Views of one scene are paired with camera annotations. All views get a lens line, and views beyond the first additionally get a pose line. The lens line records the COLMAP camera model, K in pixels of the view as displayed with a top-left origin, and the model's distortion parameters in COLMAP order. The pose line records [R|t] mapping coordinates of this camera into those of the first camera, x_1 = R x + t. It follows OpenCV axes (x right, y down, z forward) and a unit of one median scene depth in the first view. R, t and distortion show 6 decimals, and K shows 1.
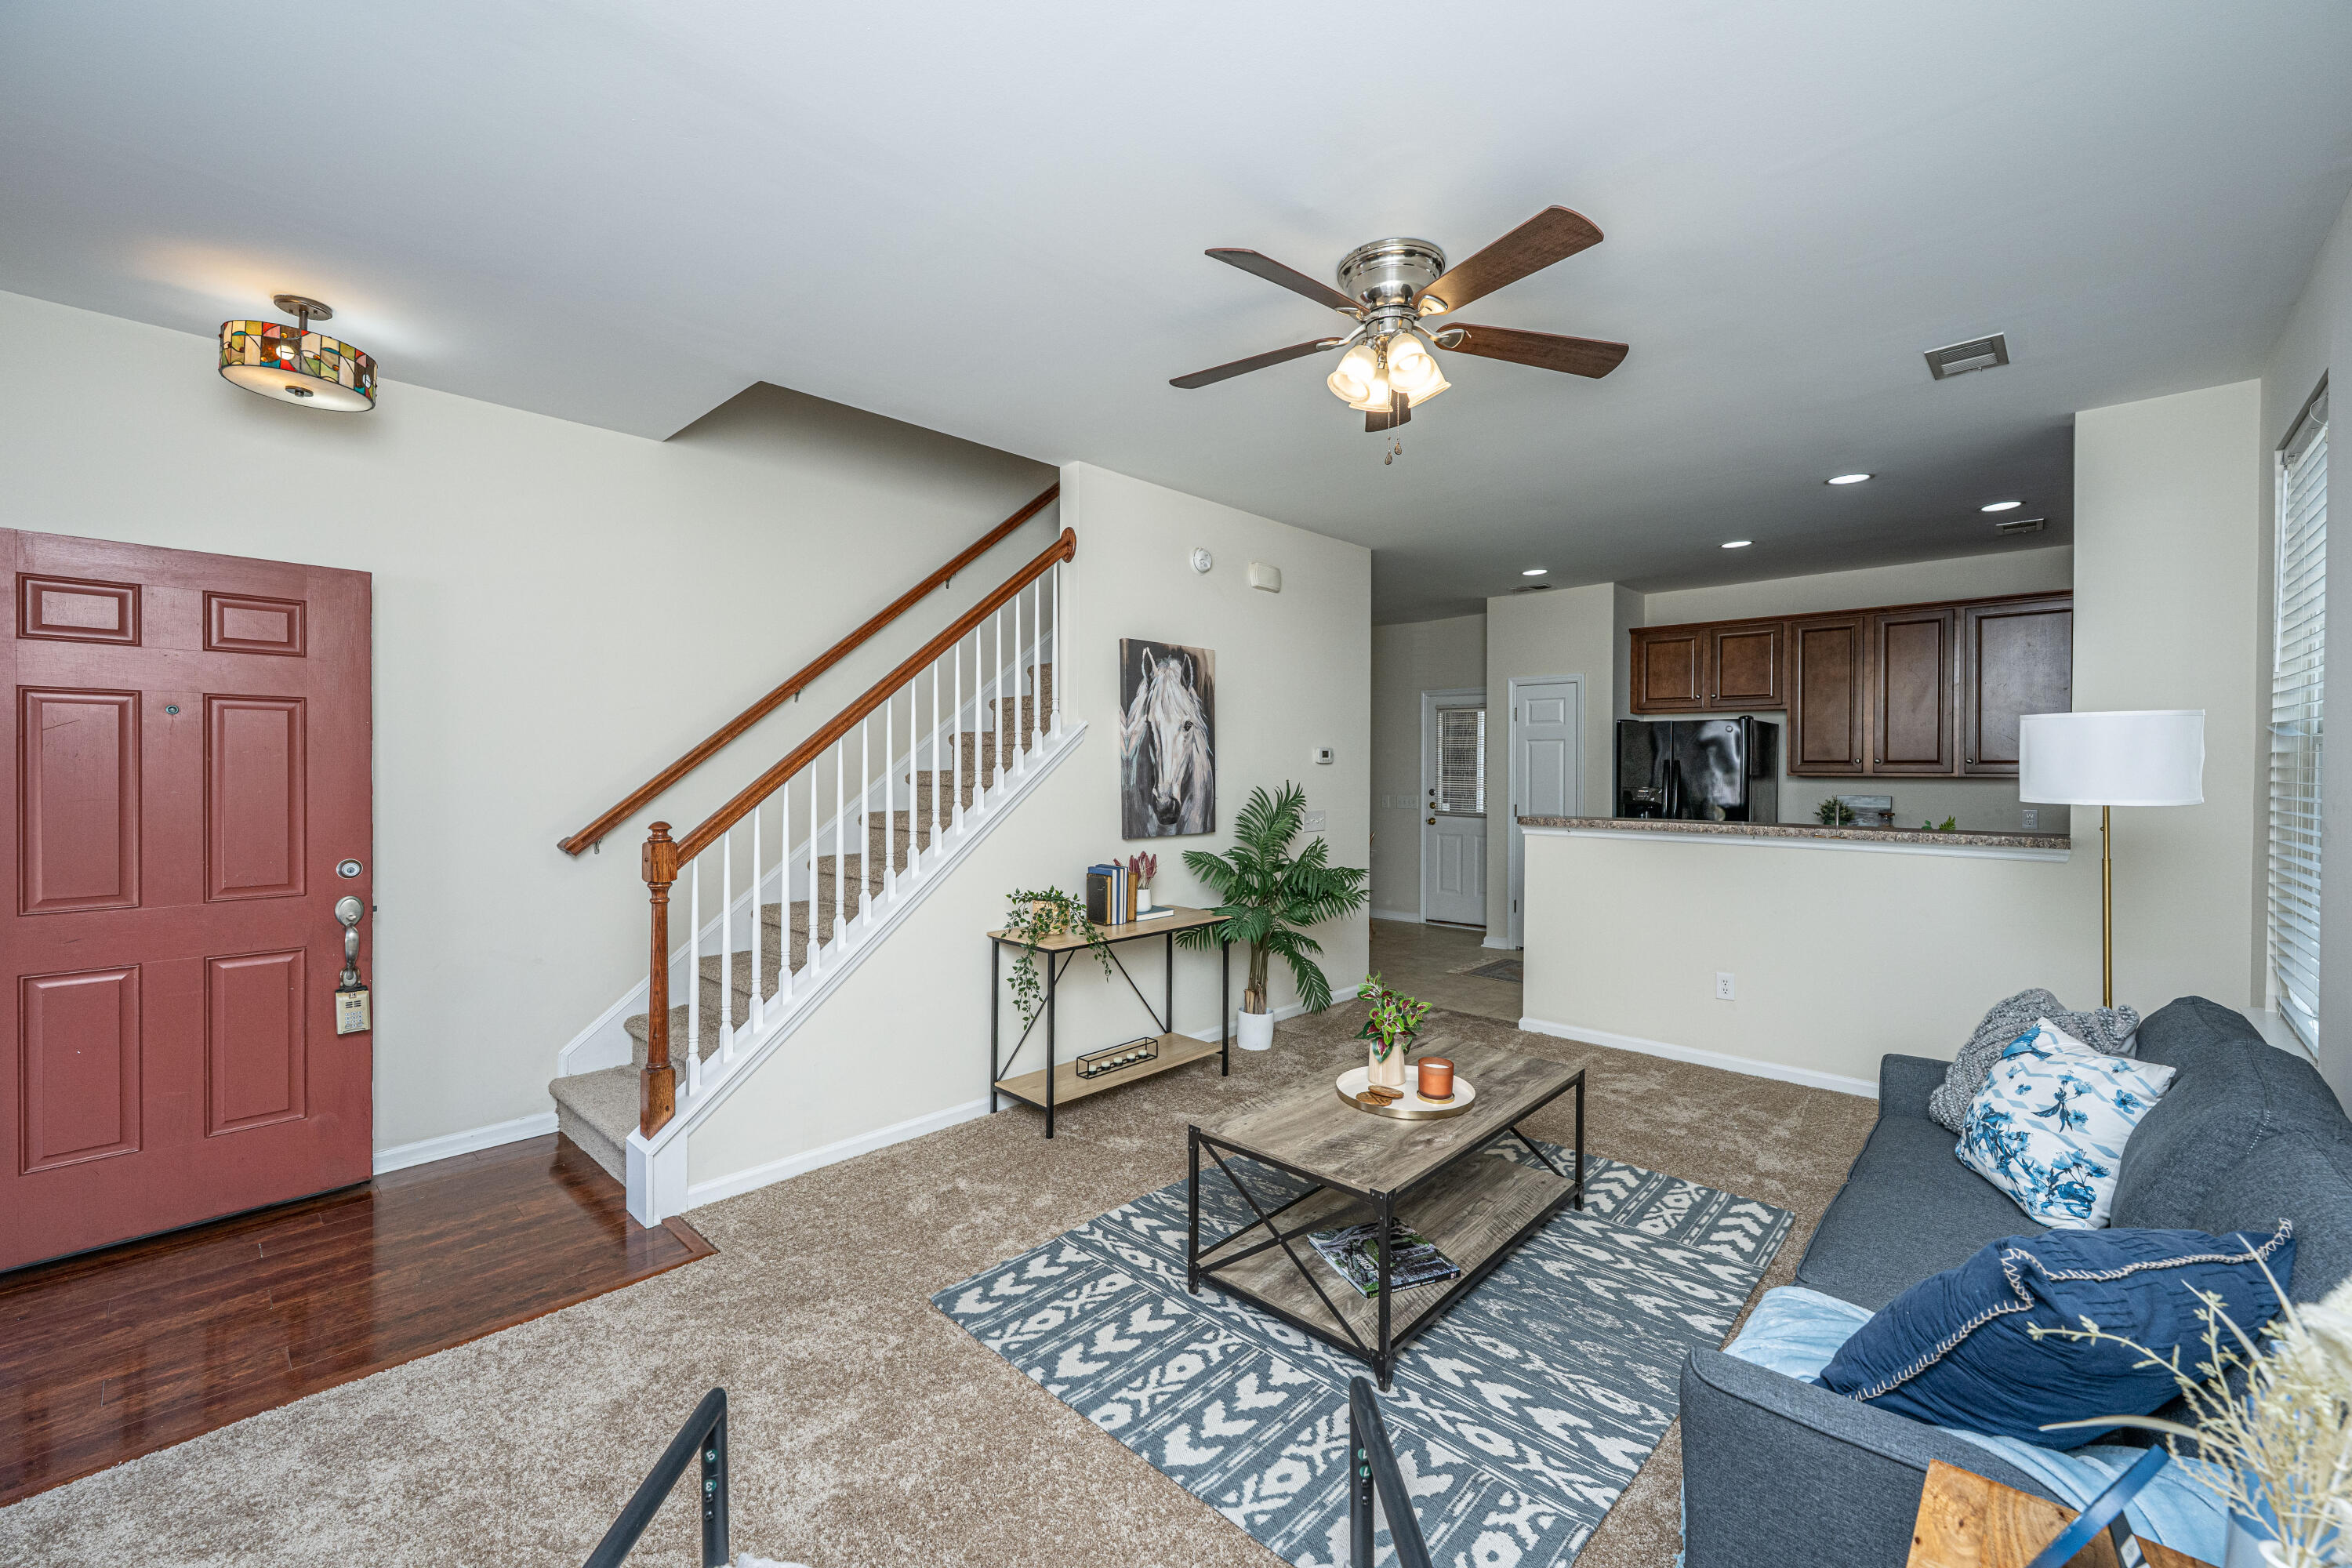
lens RADIAL K [[961.1, 0, 1176.0], [0, 961.1, 784.0], [0, 0, 1]] dist [-0.000896, -0.000135]
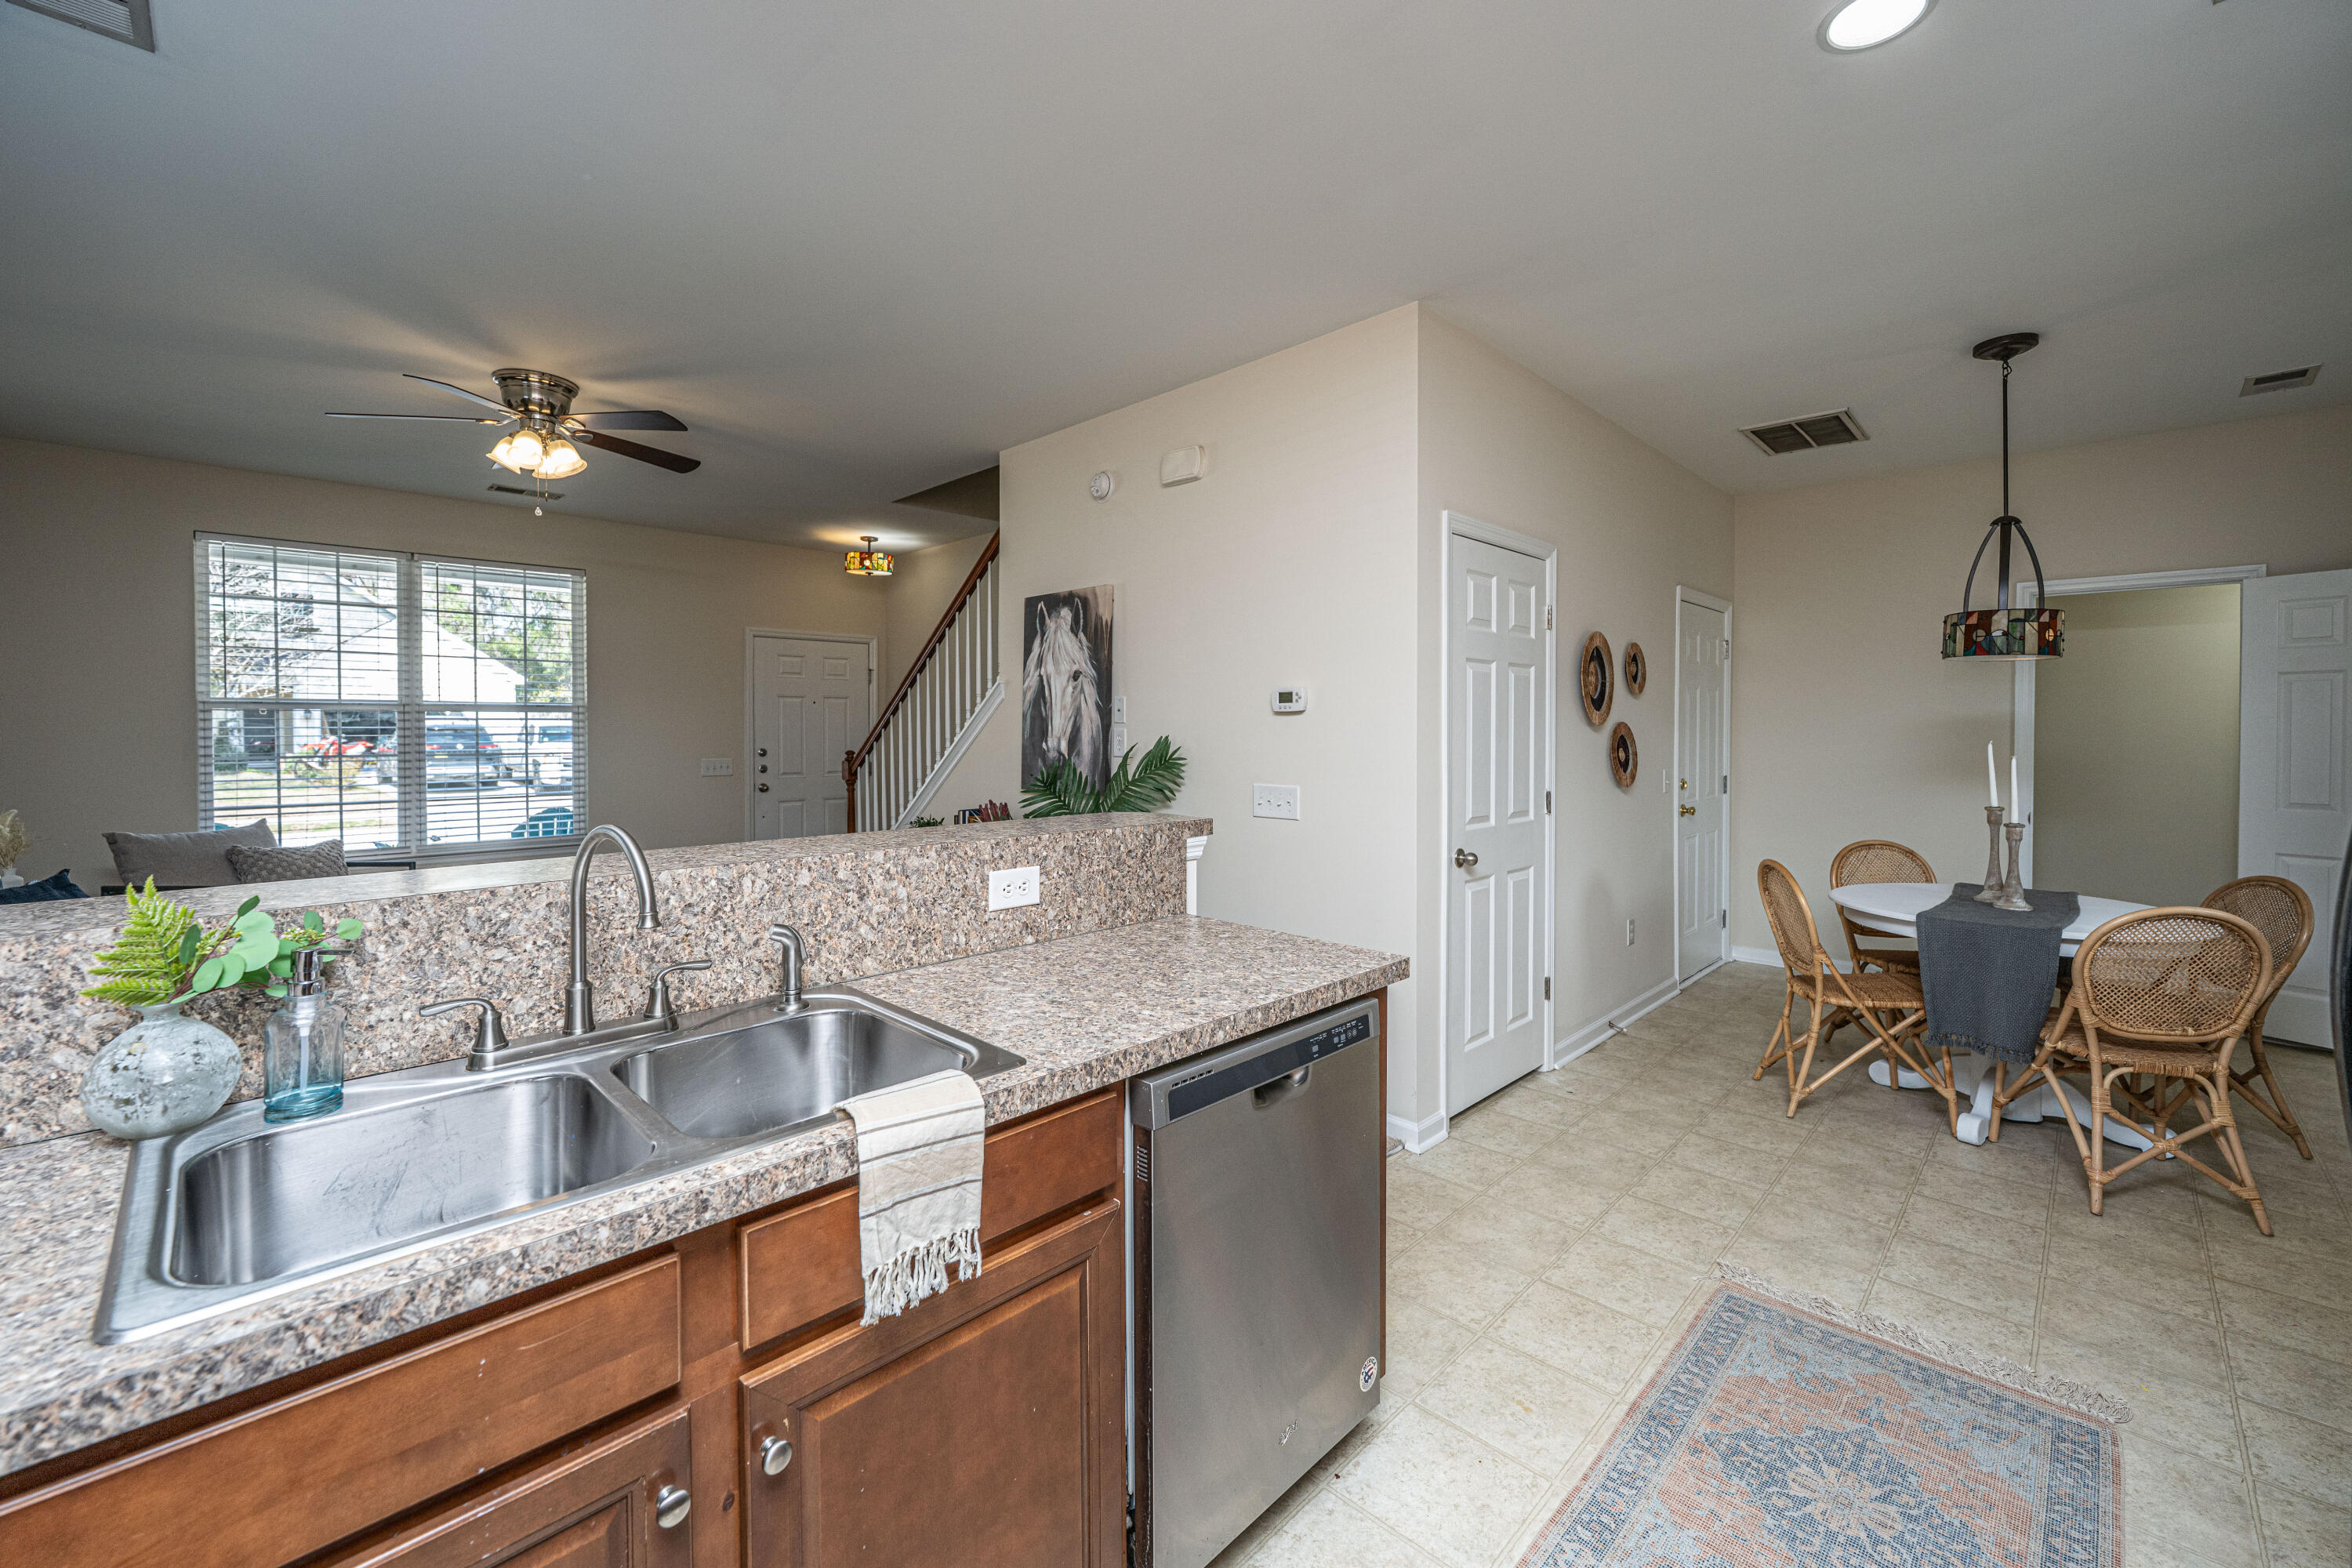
lens RADIAL K [[944.9, 0, 1165.8], [0, 944.9, 743.1], [0, 0, 1]] dist [0.000302, 0.000411]
pose [[-0.032440, 0.014711, -0.999365, 1.022119], [-0.017545, 0.999729, 0.015286, -0.012576], [0.999320, 0.018030, -0.032173, 1.246621]]
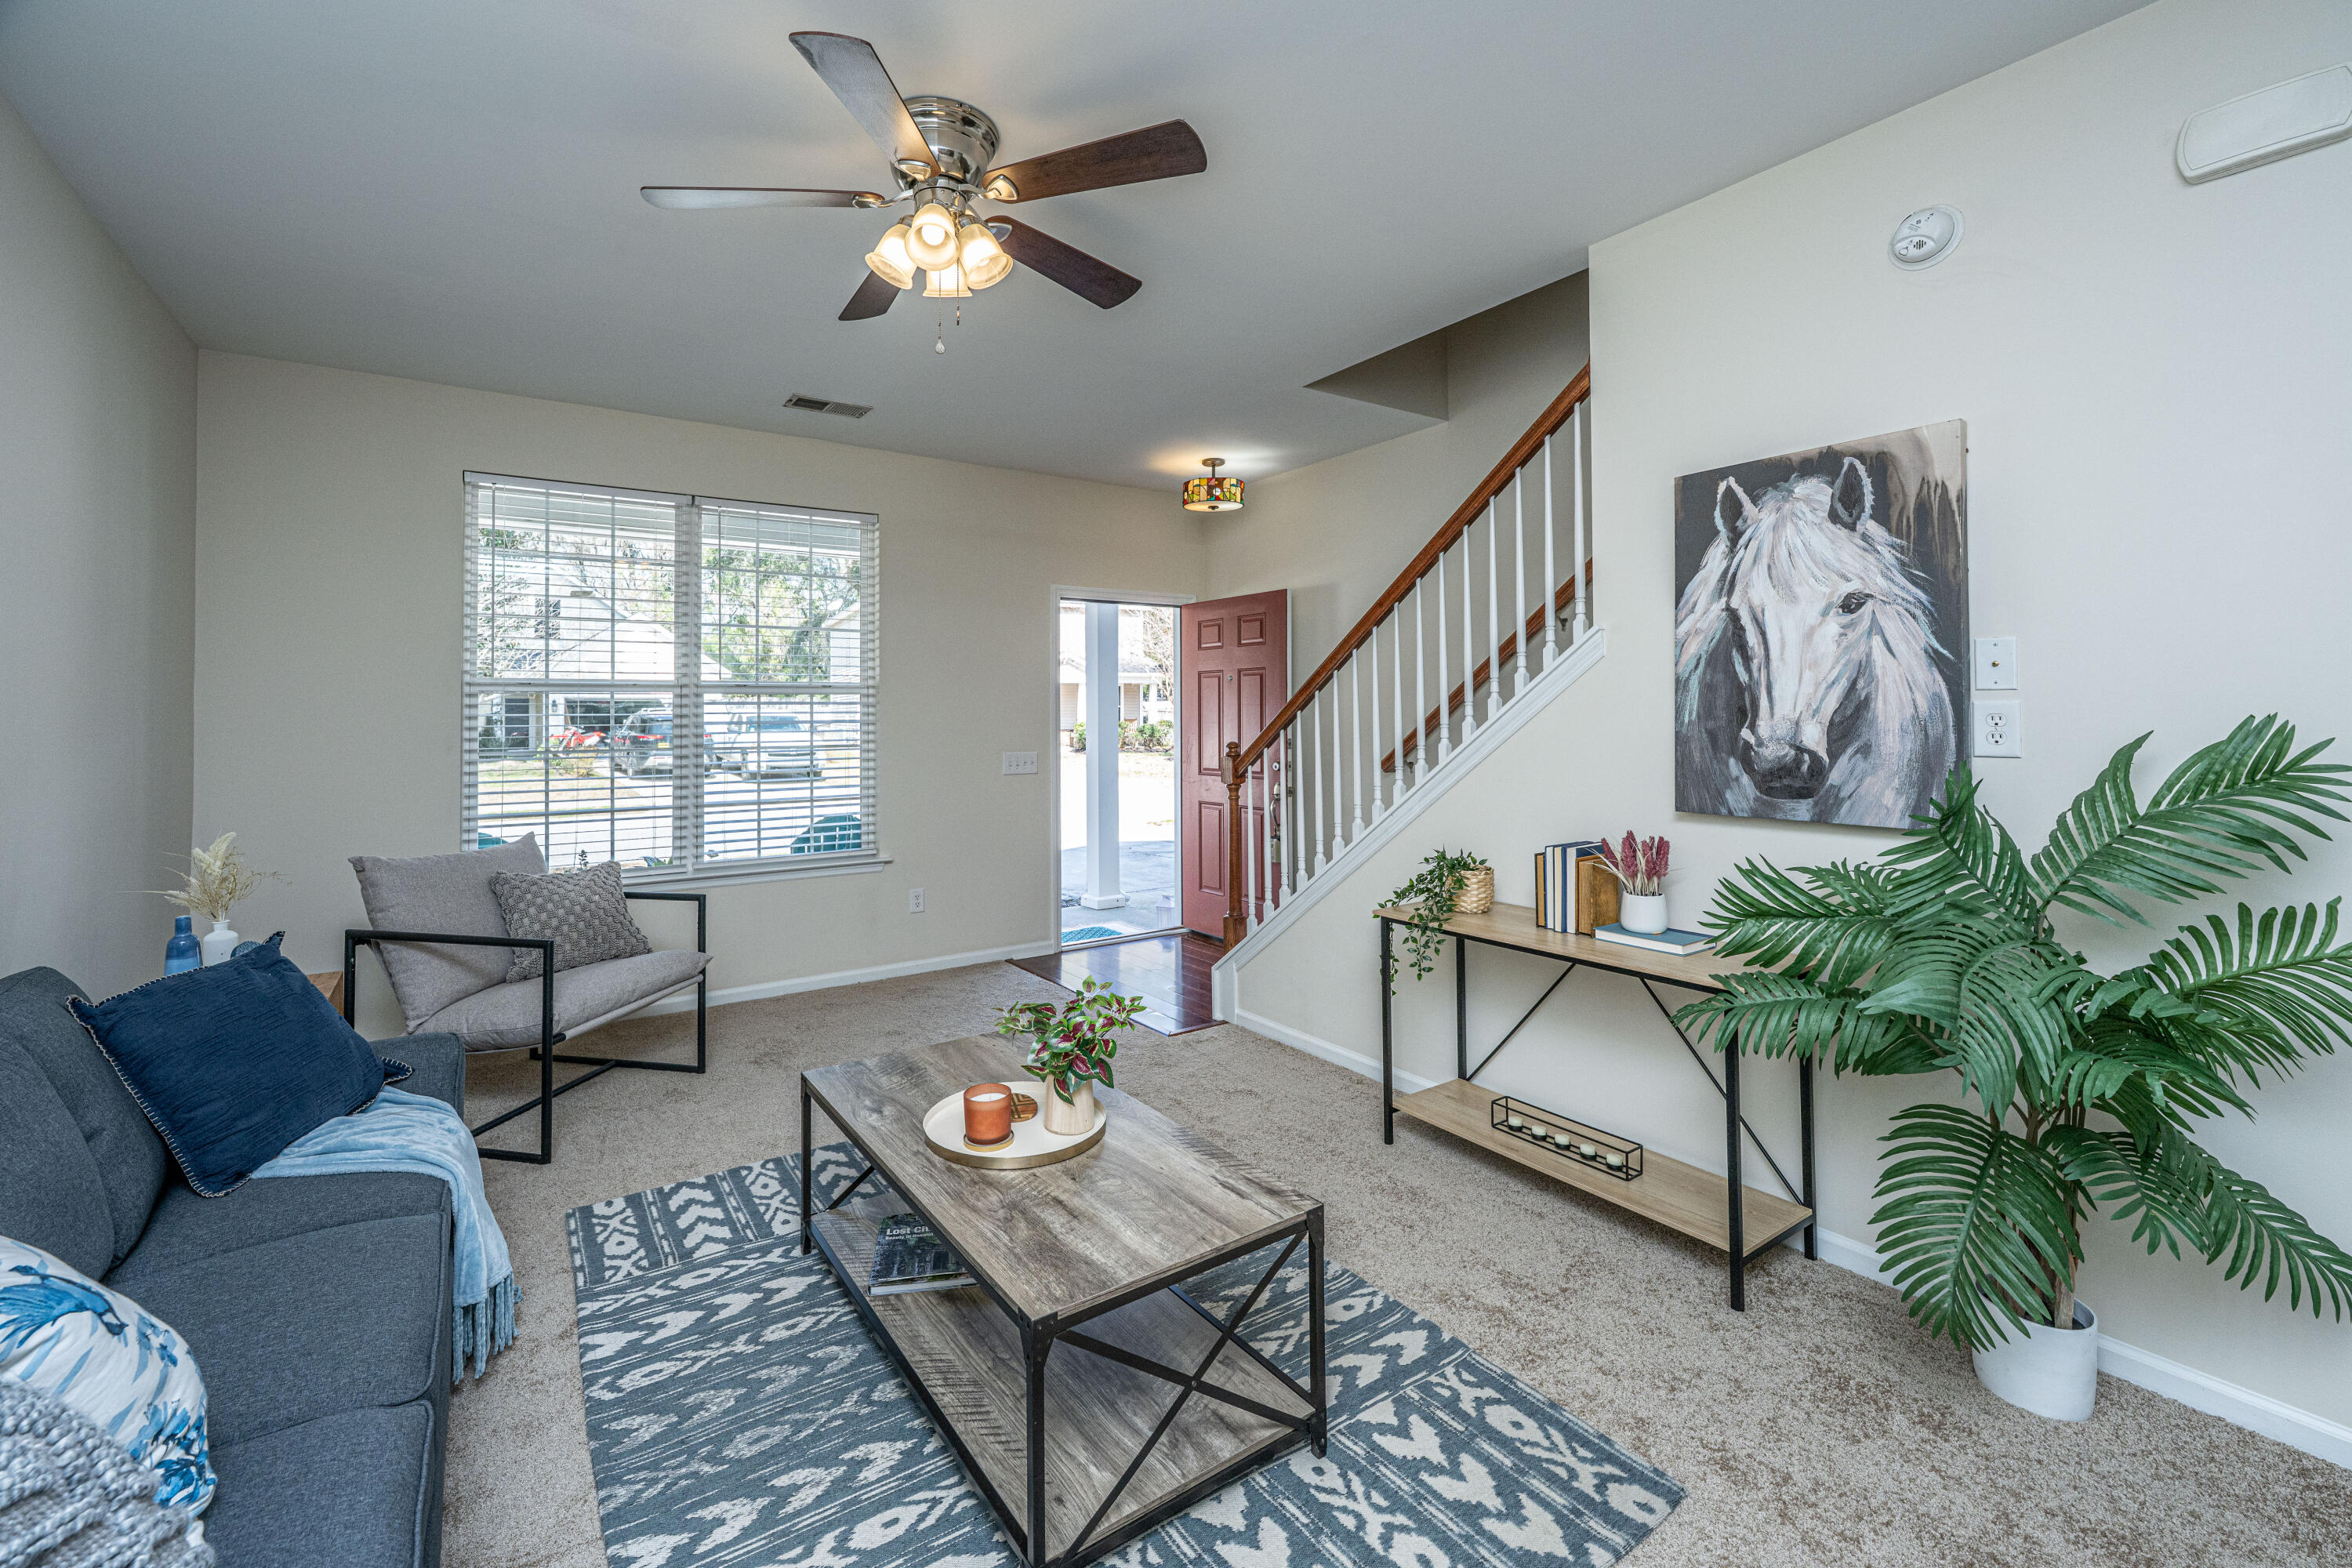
lens RADIAL K [[951.2, 0, 1106.6], [0, 951.2, 703.0], [0, 0, 1]] dist [-0.000475, 0.000138]
pose [[-0.236792, -0.014456, -0.971453, 0.636221], [-0.010910, 0.999866, -0.012220, 0.000435], [0.971499, 0.007705, -0.236918, 0.834376]]
